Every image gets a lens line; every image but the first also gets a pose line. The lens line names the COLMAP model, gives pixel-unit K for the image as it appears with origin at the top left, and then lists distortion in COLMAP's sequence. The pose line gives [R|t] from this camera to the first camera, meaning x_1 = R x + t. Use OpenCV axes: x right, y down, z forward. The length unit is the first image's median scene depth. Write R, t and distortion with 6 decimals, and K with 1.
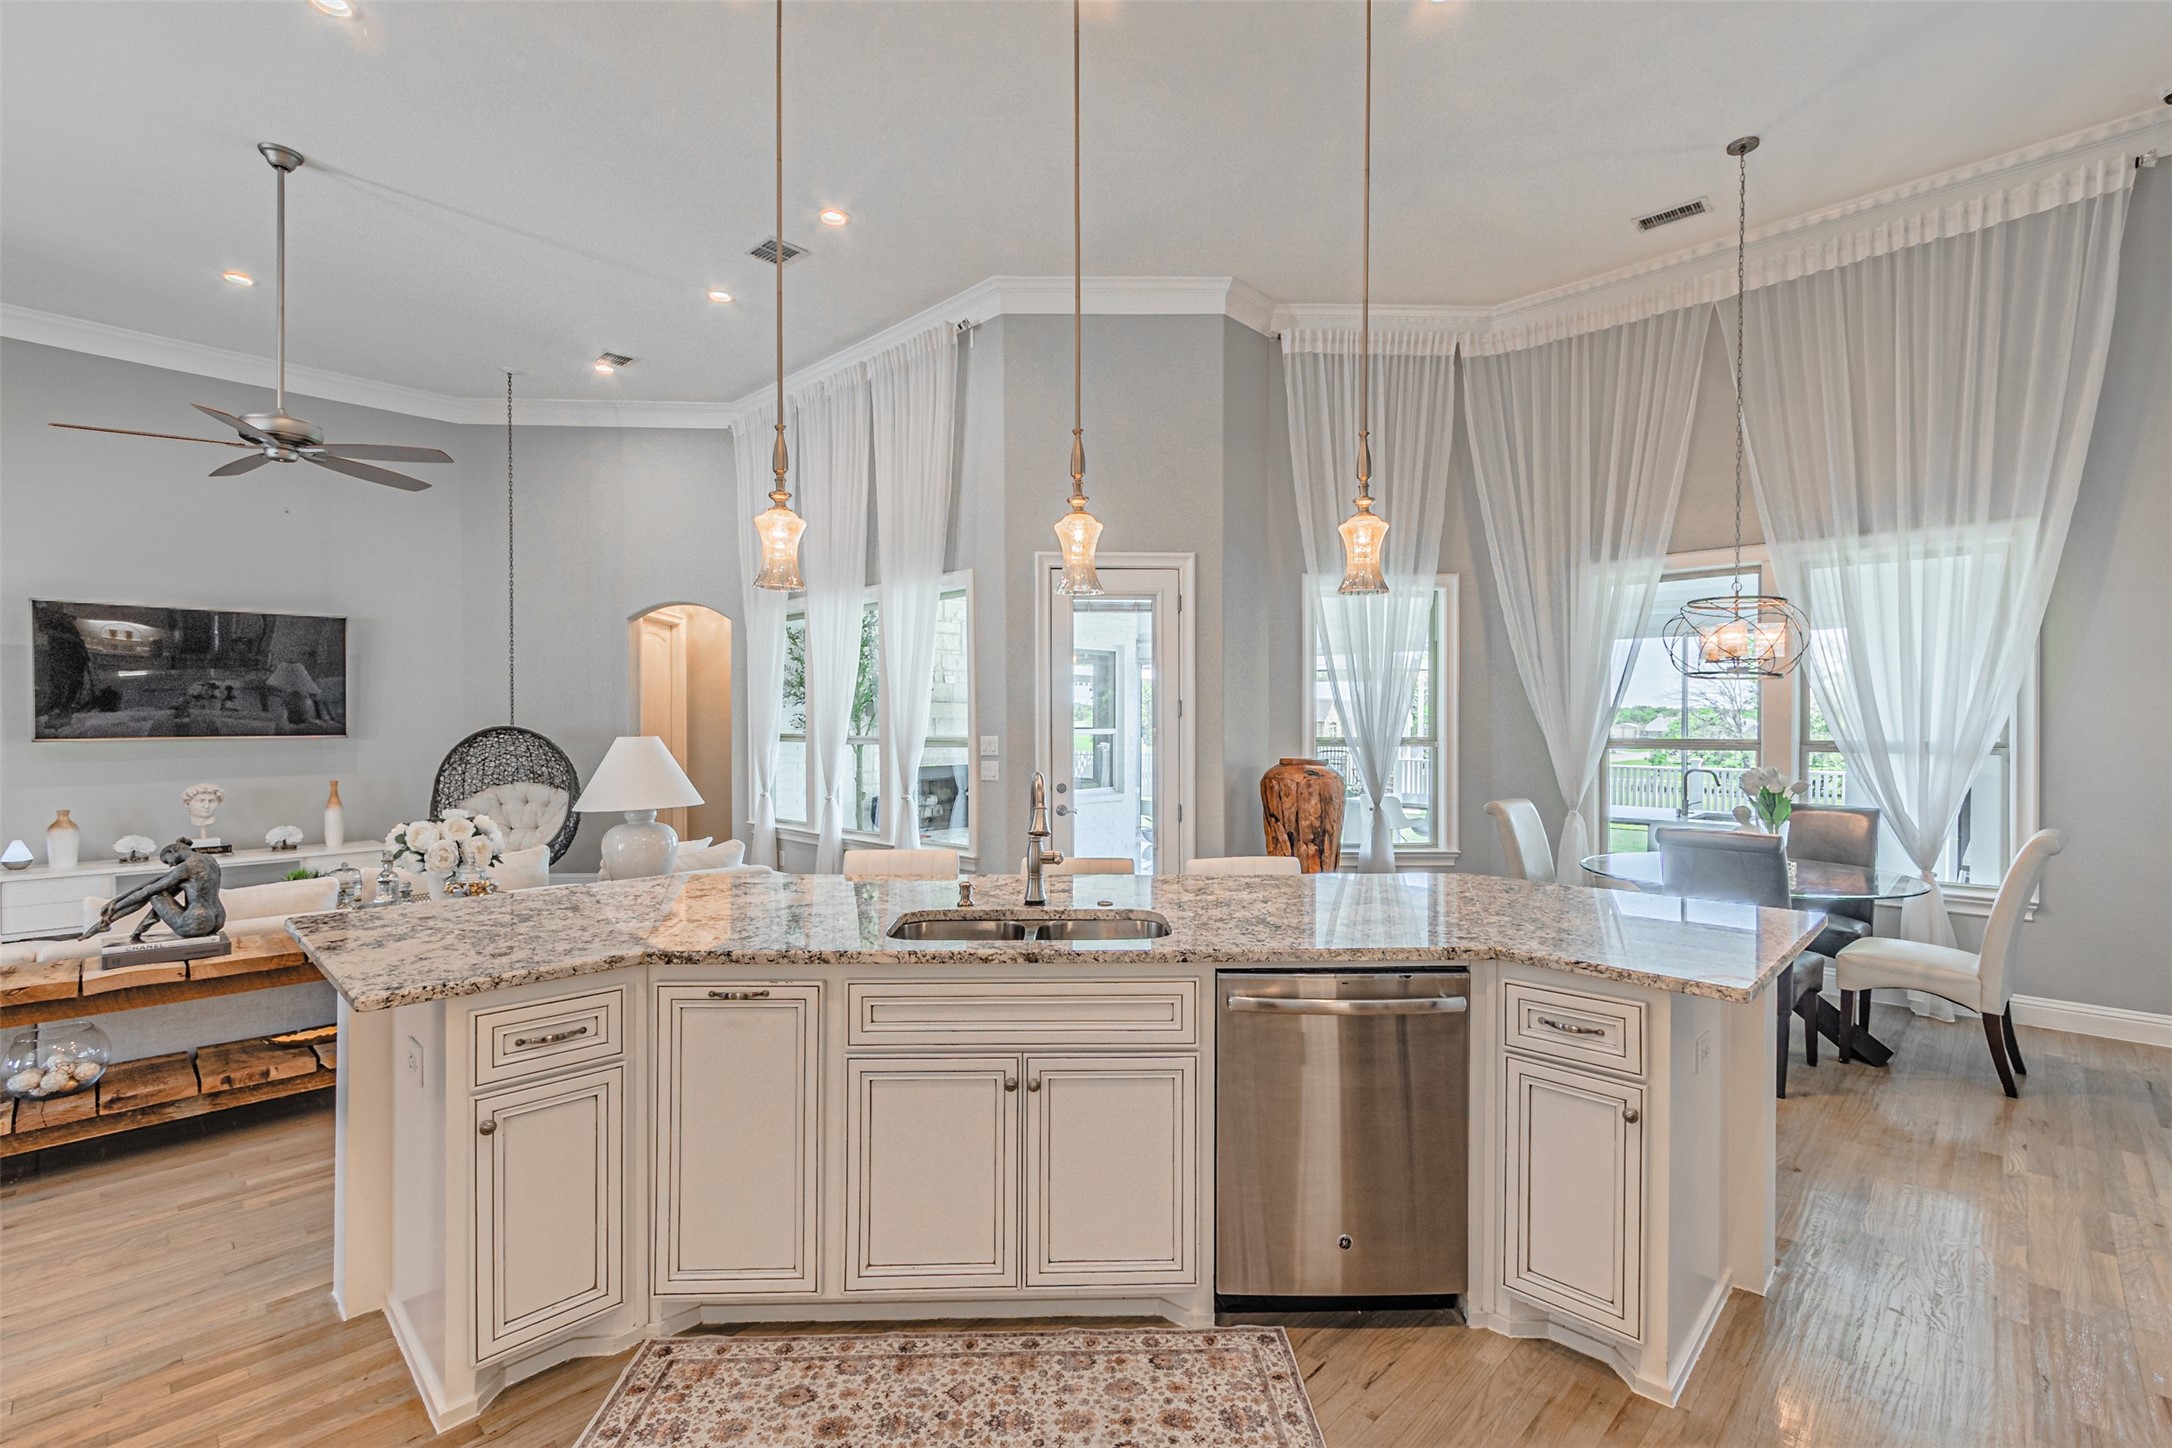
lens RADIAL K [[954.7, 0, 1100.7], [0, 954.7, 728.2], [0, 0, 1]] dist [0.001001, 0.000663]
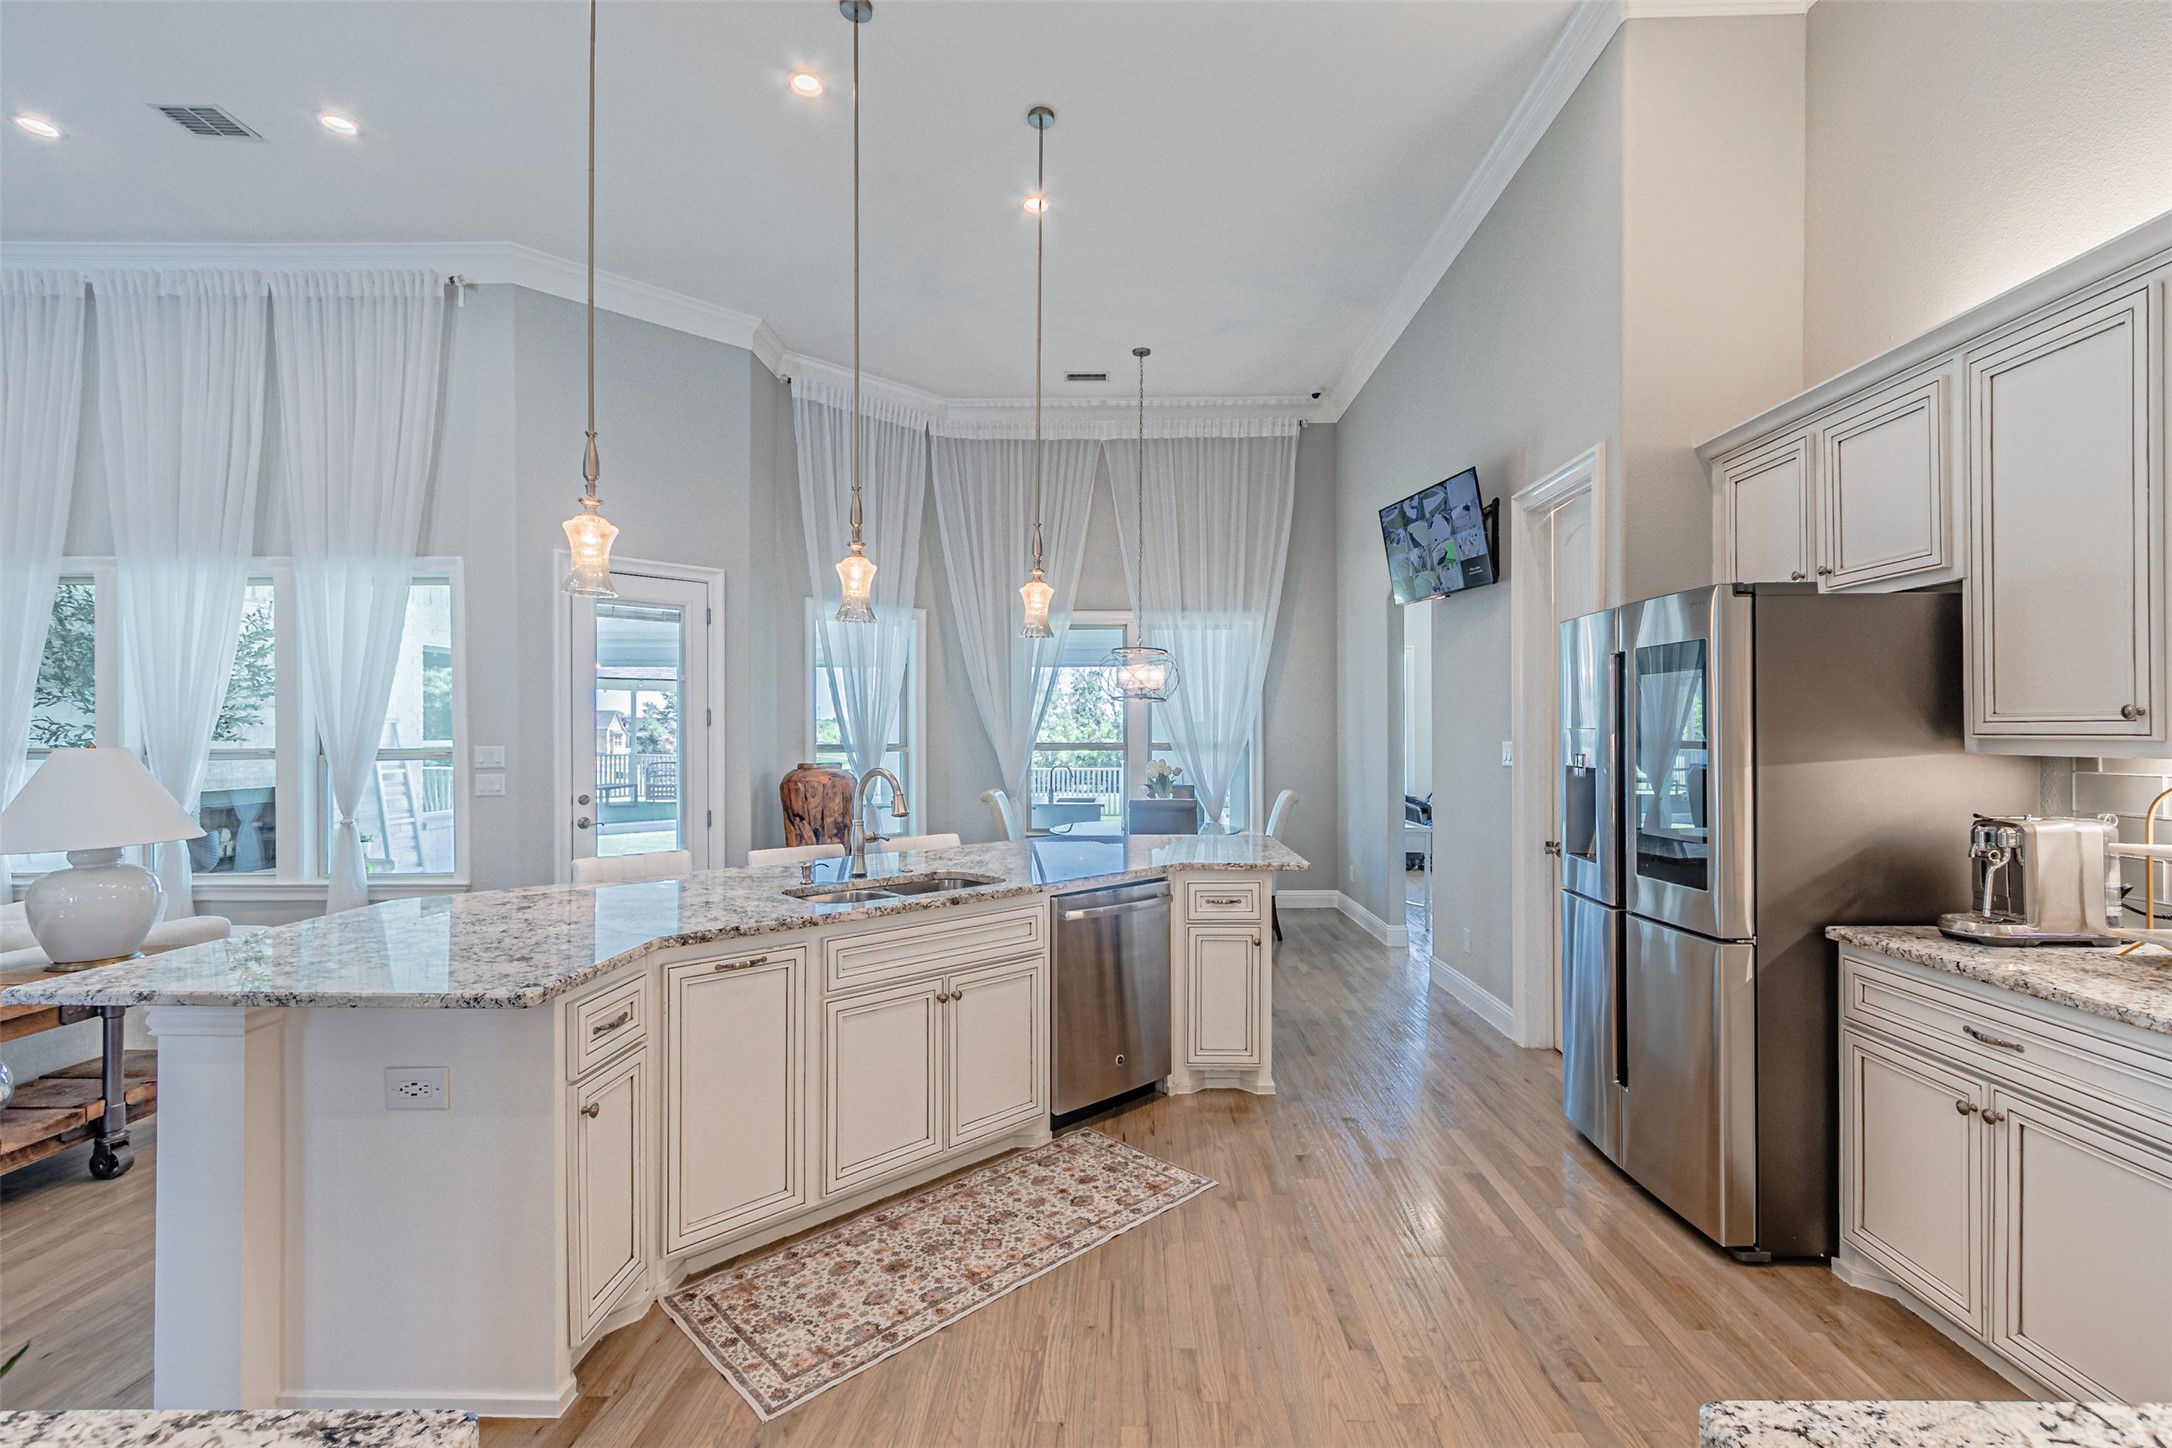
lens RADIAL K [[954.7, 0, 1100.7], [0, 954.7, 728.2], [0, 0, 1]] dist [0.001001, 0.000663]
pose [[0.734360, 0.002387, 0.678756, -0.422585], [0.005718, 0.999937, -0.009704, 0.004982], [-0.678736, 0.011007, 0.734300, -0.068255]]
